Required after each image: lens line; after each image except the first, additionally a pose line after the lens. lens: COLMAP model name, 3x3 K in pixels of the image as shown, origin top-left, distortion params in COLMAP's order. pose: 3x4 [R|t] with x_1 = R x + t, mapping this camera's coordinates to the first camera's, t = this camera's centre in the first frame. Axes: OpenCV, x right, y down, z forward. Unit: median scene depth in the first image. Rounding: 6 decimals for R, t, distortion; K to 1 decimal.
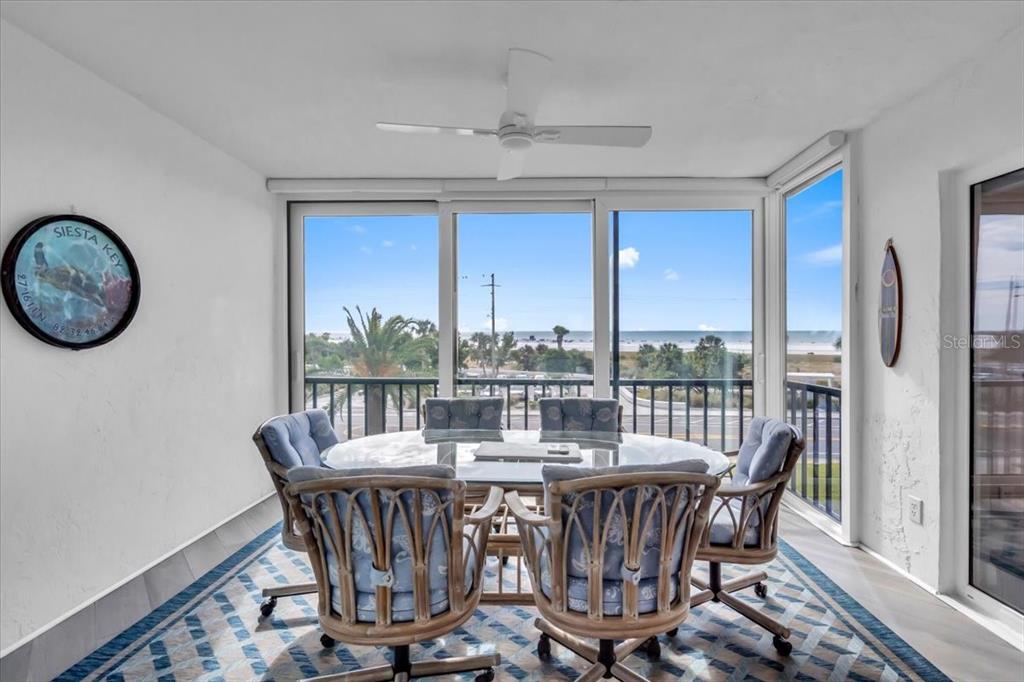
lens RADIAL K [[470.5, 0, 527.1], [0, 470.5, 336.0], [0, 0, 1]] dist [-0.000937, 0.003495]
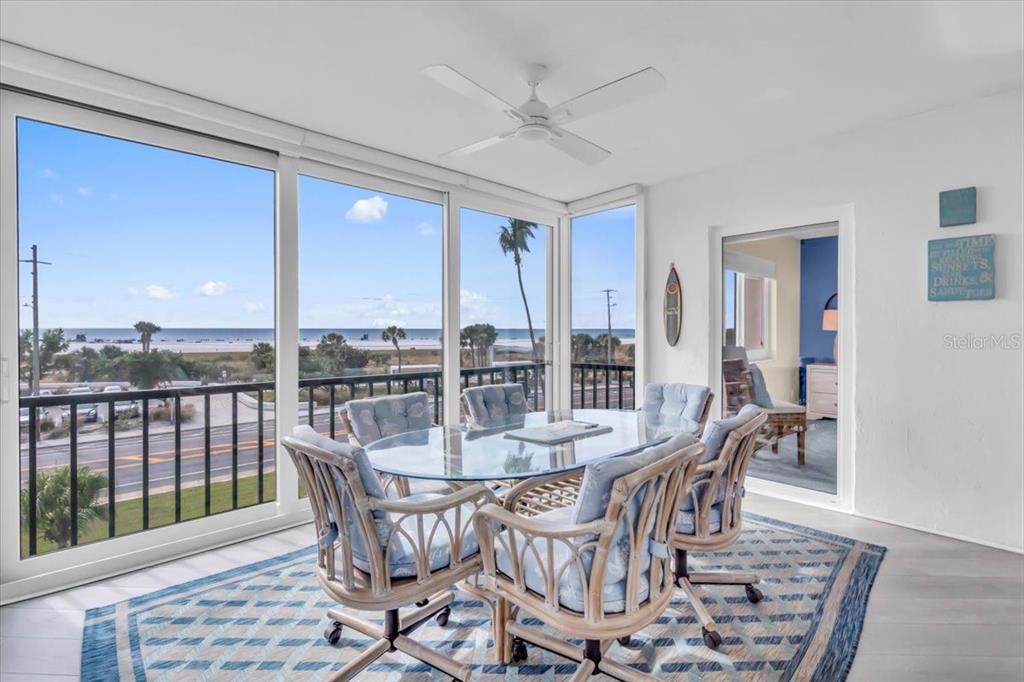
lens RADIAL K [[470.5, 0, 508.0], [0, 470.5, 333.6], [0, 0, 1]] dist [-0.000937, 0.003495]
pose [[0.725756, -0.004215, 0.687939, -0.432673], [0.004981, 0.999987, 0.000872, 0.011994], [-0.687934, 0.002794, 0.725768, 0.168622]]
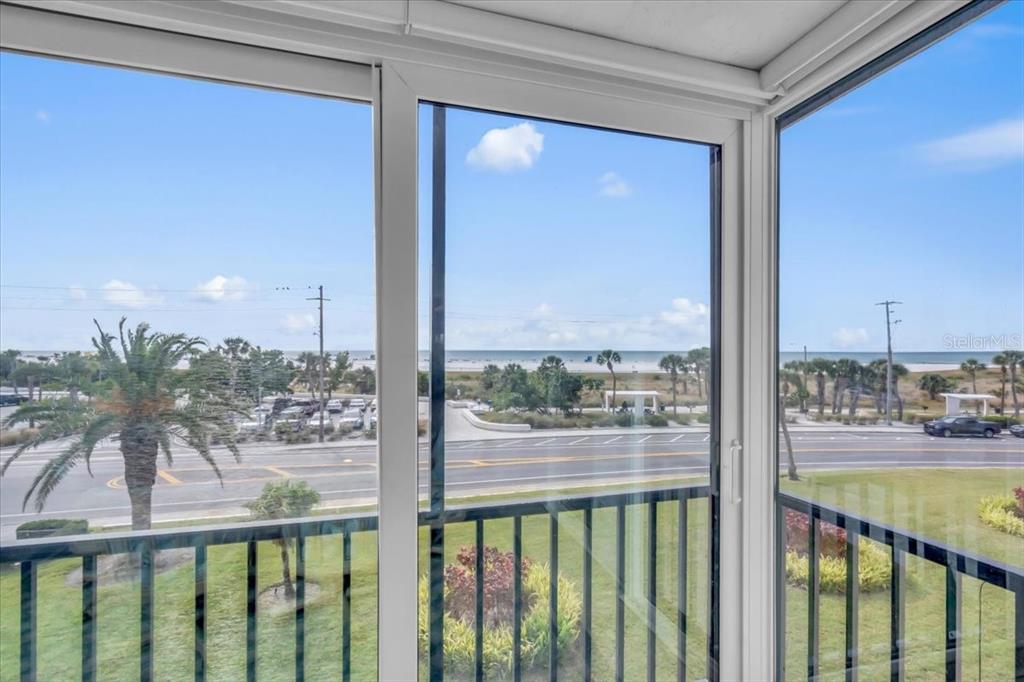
lens RADIAL K [[470.5, 0, 515.5], [0, 470.5, 347.9], [0, 0, 1]] dist [-0.000937, 0.003495]
pose [[0.955149, 0.006782, 0.296047, 0.129203], [-0.002627, 0.999892, -0.014431, -0.049815], [-0.296113, 0.013006, 0.955064, 0.566074]]
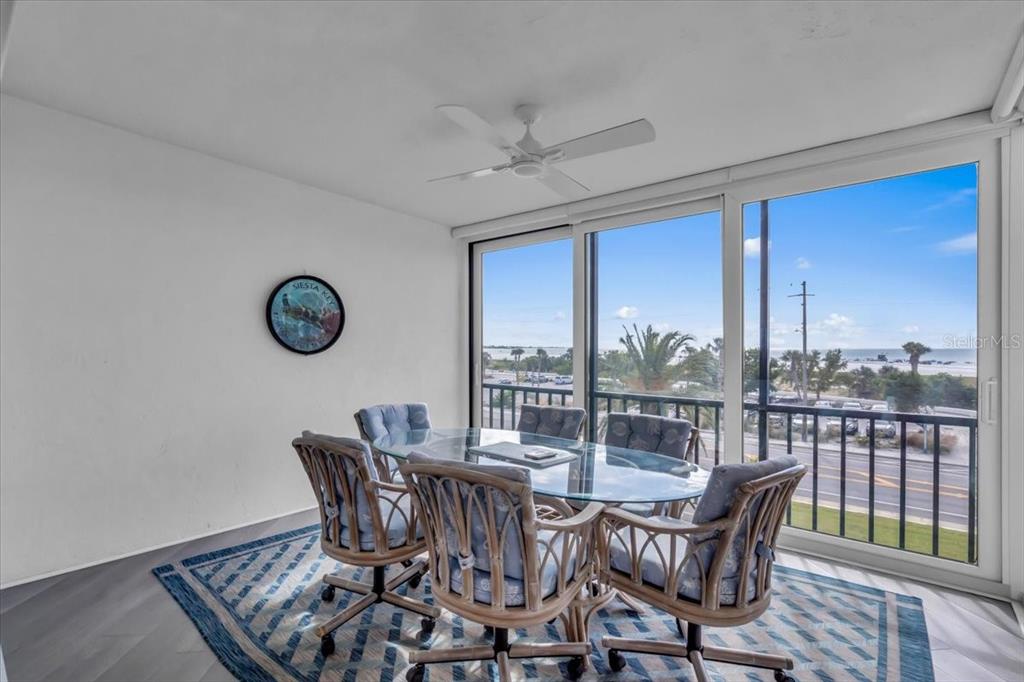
lens RADIAL K [[470.5, 0, 511.8], [0, 470.5, 351.9], [0, 0, 1]] dist [-0.000937, 0.003495]
pose [[0.786443, 0.008021, -0.617610, 0.352942], [-0.009878, 0.999951, 0.000407, 0.005292], [0.617583, 0.005780, 0.786484, 0.070663]]
